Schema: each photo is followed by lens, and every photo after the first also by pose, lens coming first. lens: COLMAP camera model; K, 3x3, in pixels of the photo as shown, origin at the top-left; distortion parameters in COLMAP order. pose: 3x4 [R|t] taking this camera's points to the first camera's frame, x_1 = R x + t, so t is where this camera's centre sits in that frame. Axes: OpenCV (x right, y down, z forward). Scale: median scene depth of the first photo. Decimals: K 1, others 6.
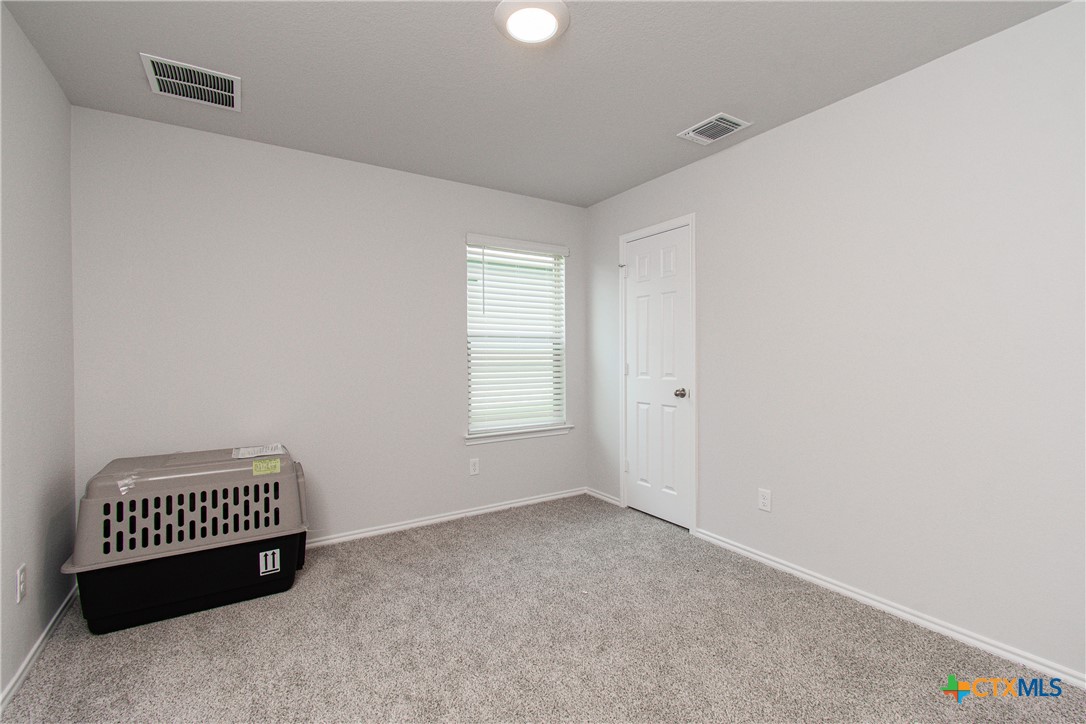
lens RADIAL K [[489.2, 0, 551.2], [0, 489.2, 352.6], [0, 0, 1]] dist [0.002743, -0.002238]
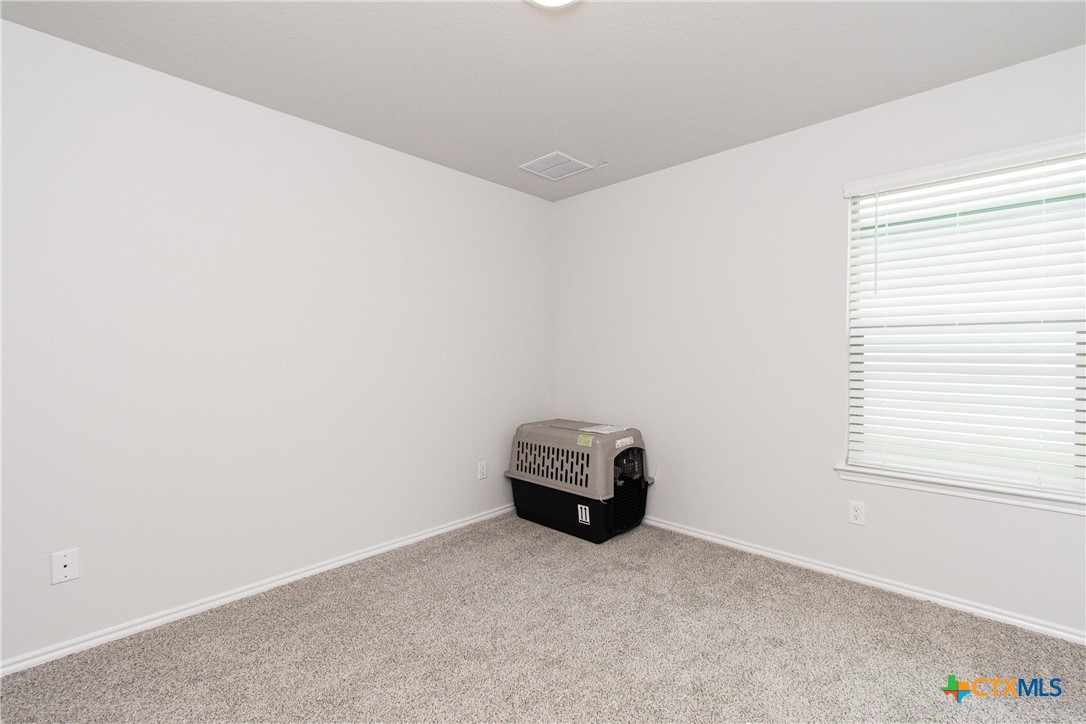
lens RADIAL K [[489.2, 0, 546.7], [0, 489.2, 354.6], [0, 0, 1]] dist [0.002743, -0.002238]
pose [[0.217159, 0.005978, -0.976118, 0.635423], [0.003603, 0.999970, 0.006925, -0.001721], [0.976130, -0.005021, 0.217131, 0.606314]]
